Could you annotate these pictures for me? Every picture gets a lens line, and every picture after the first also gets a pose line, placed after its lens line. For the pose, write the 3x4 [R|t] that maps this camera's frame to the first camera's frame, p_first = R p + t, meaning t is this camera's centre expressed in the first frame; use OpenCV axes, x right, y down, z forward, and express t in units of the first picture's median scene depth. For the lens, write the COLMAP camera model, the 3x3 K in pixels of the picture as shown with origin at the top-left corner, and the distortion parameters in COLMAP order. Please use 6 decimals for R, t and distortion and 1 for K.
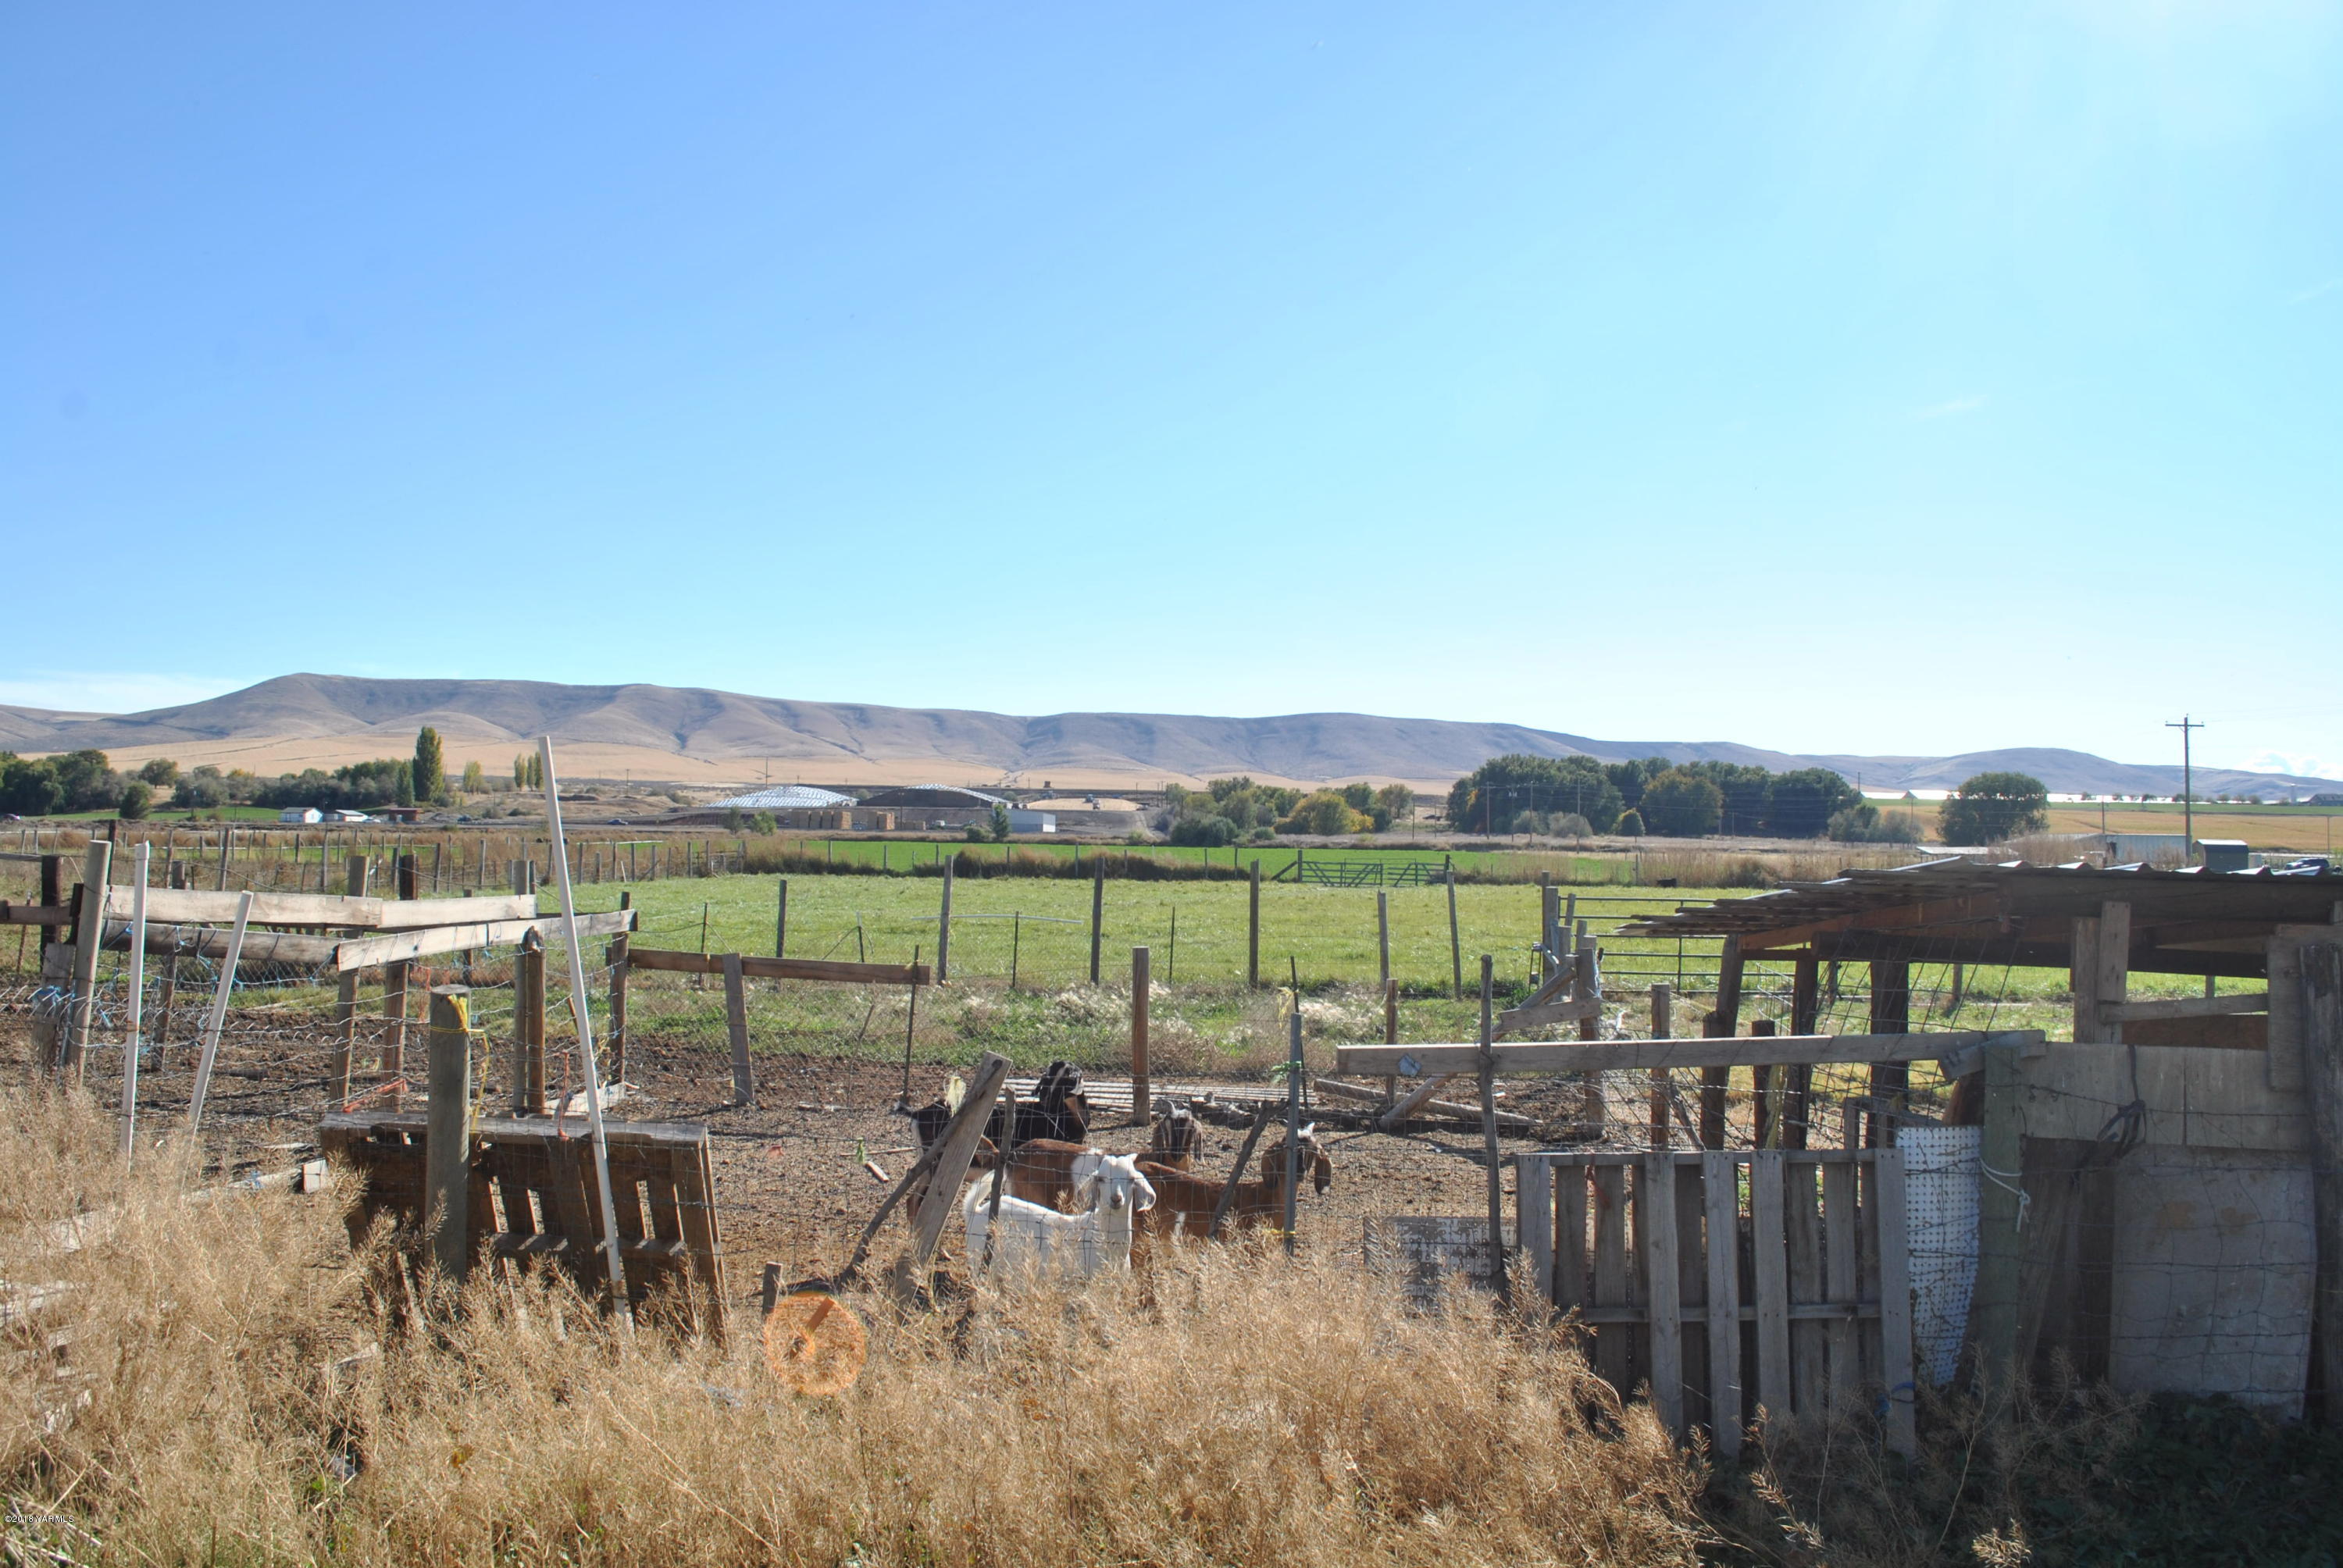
lens RADIAL K [[1857.5, 0, 1175.6], [0, 1857.5, 808.8], [0, 0, 1]] dist [-0.086311, 0.012632]
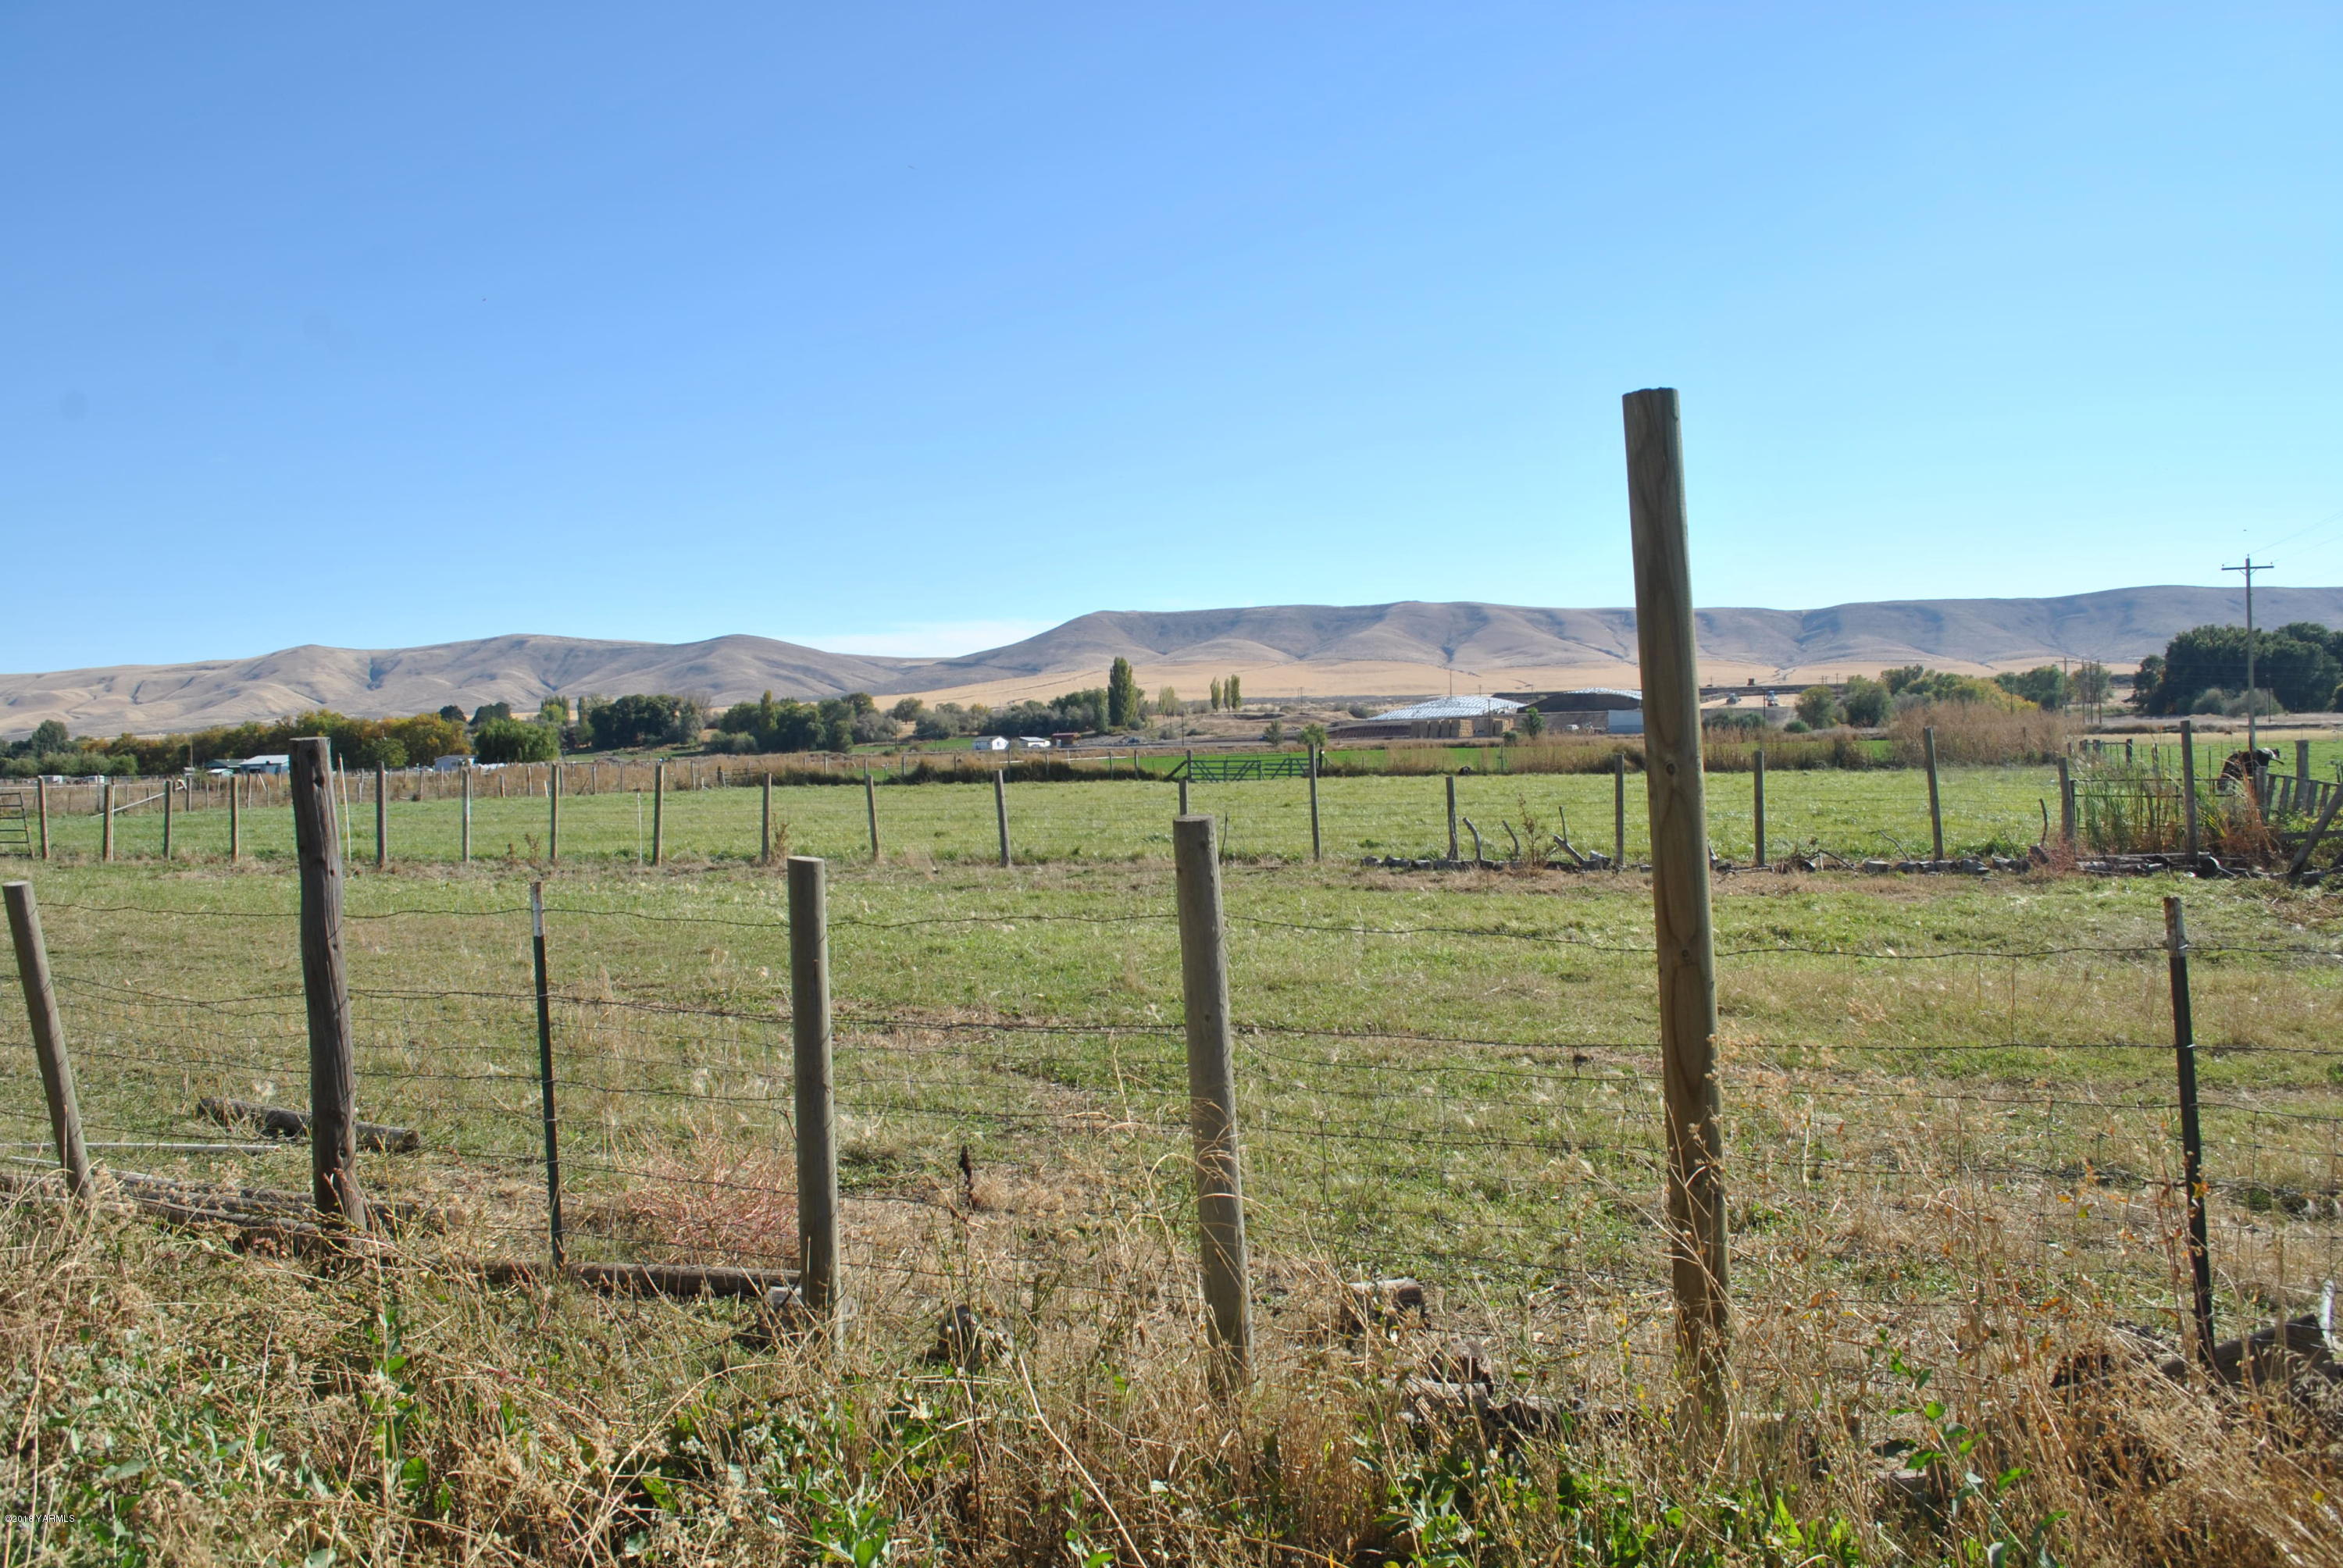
lens RADIAL K [[1857.5, 0, 1181.8], [0, 1857.5, 790.9], [0, 0, 1]] dist [-0.086311, 0.012632]
pose [[0.912322, -0.025896, -0.408653, 0.071277], [0.042313, 0.998618, 0.031182, 0.001709], [0.407281, -0.045739, 0.912157, 0.003092]]
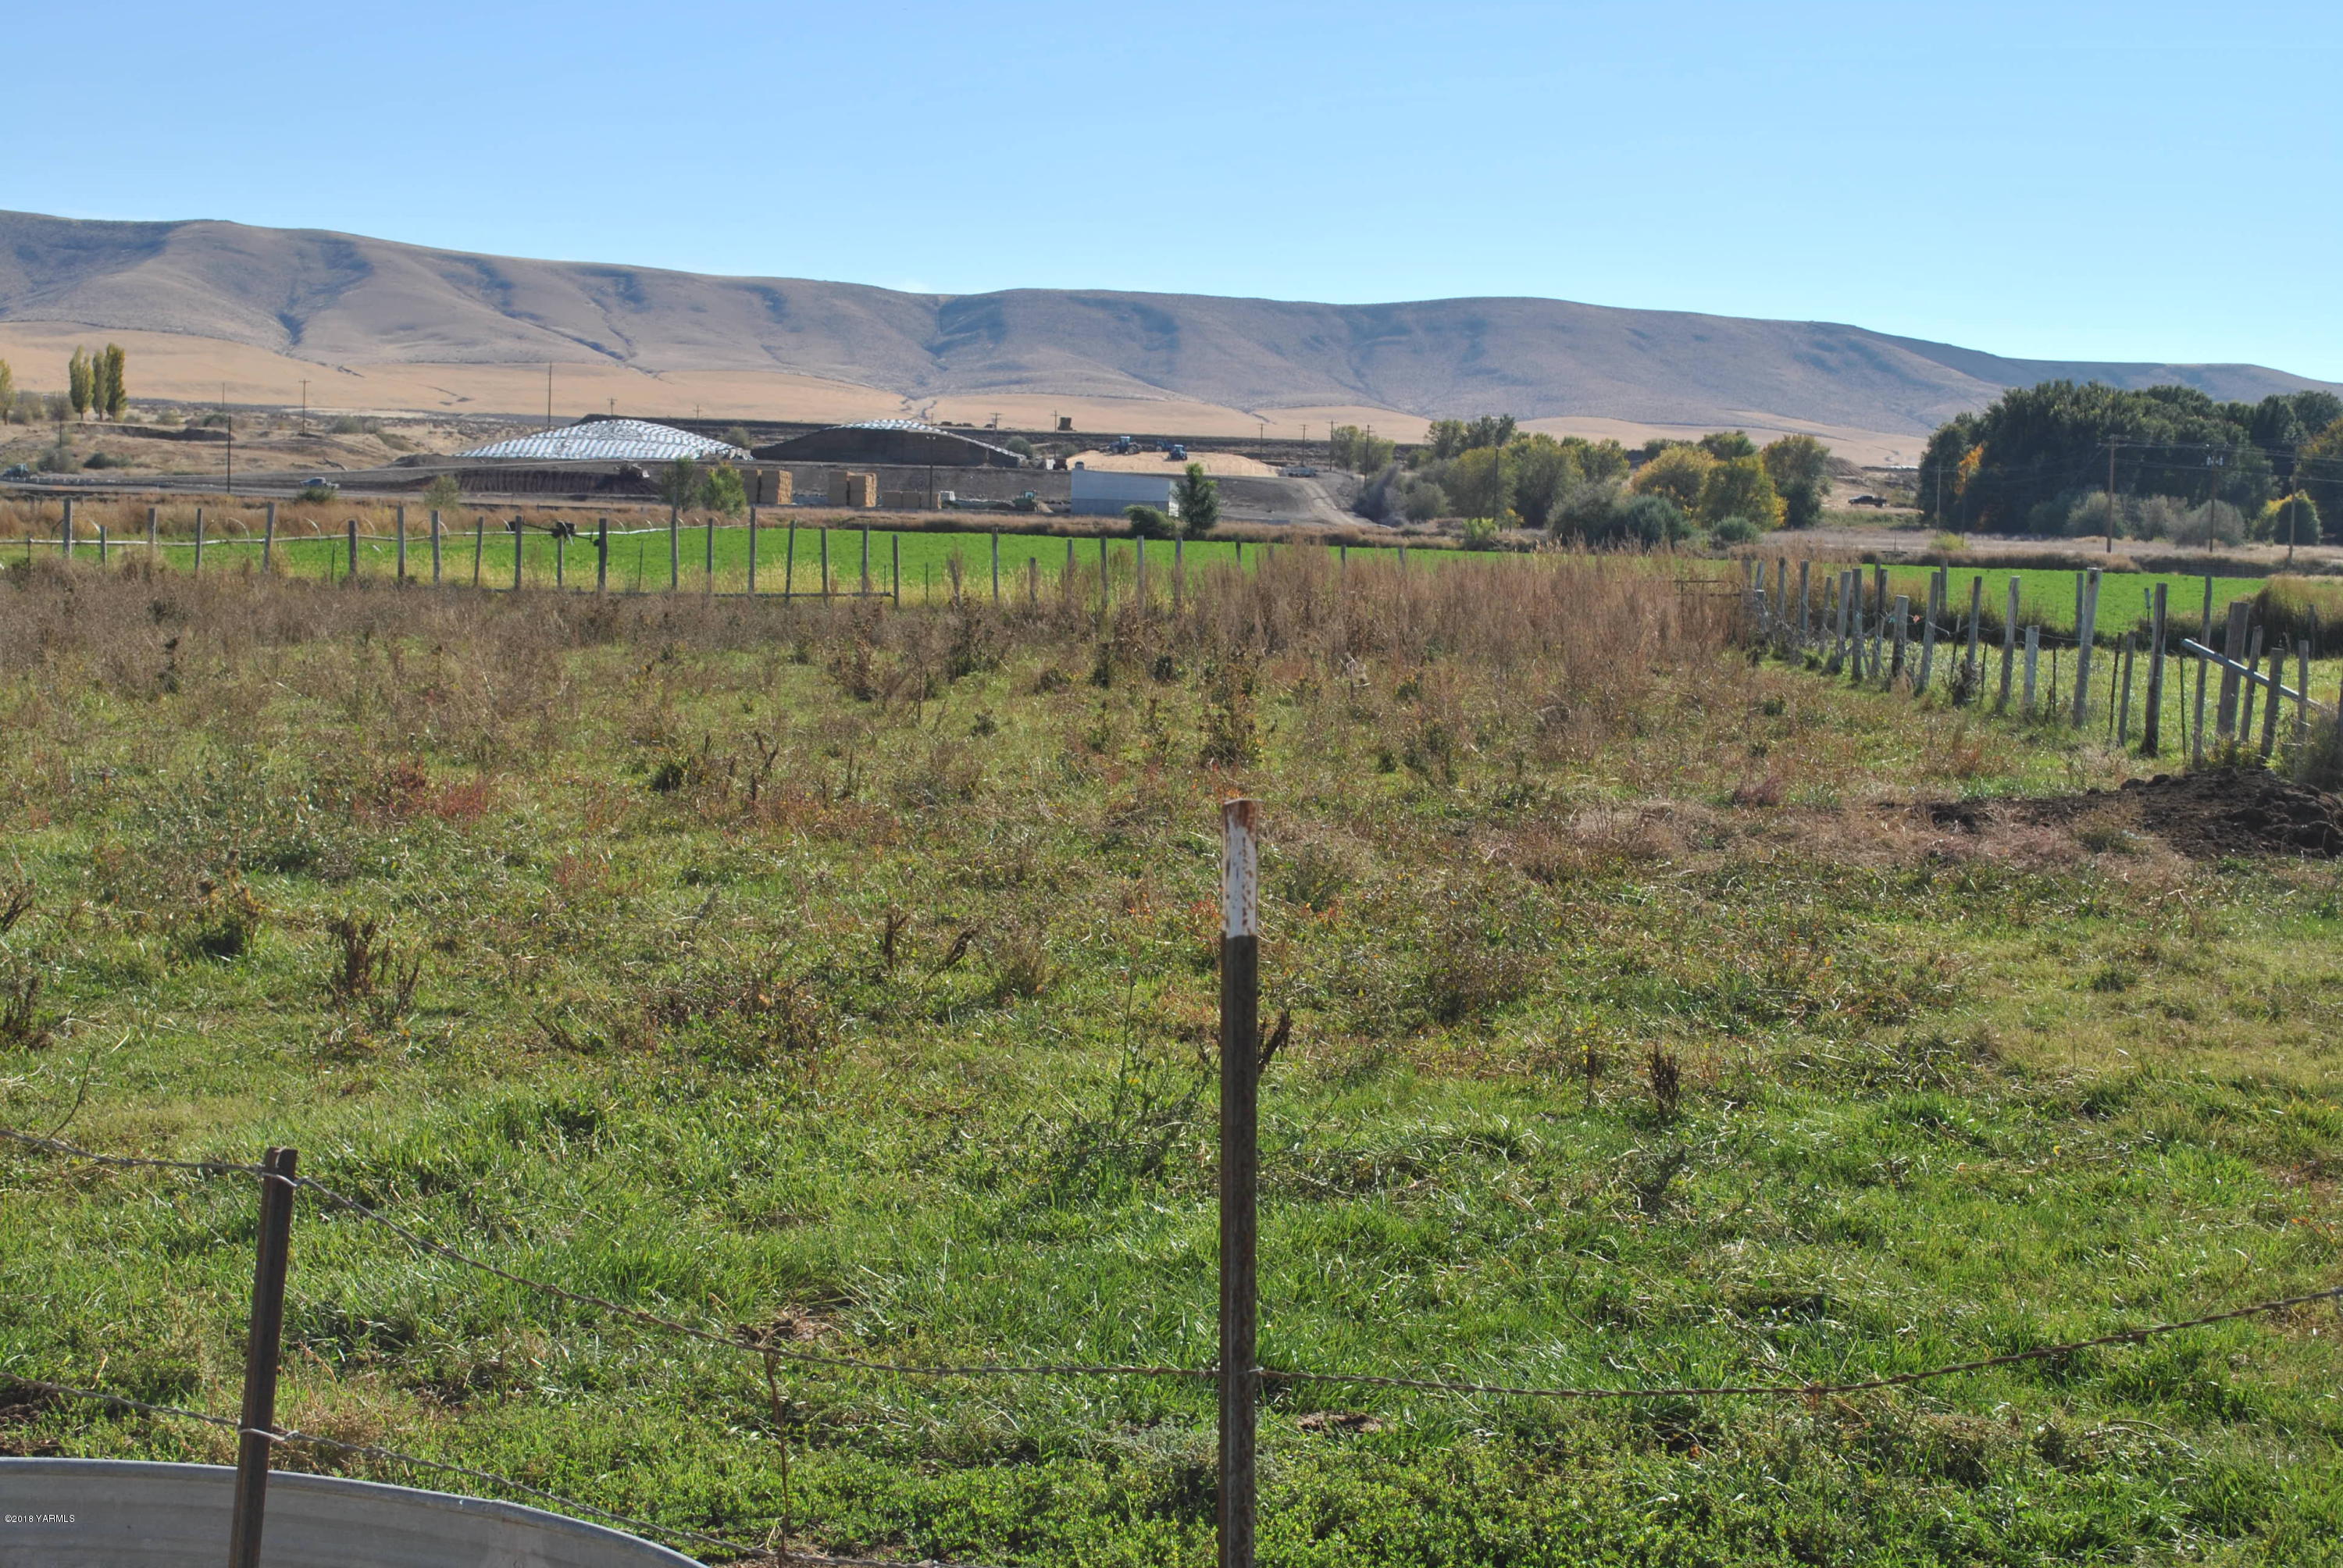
lens RADIAL K [[3425.8, 0, 1165.3], [0, 3425.8, 821.9], [0, 0, 1]] dist [-0.023967, 0.000000]
pose [[0.999848, 0.017135, -0.003083, -0.050450], [-0.016733, 0.994692, 0.101531, 0.000201], [0.004807, -0.101464, 0.994828, 0.035585]]
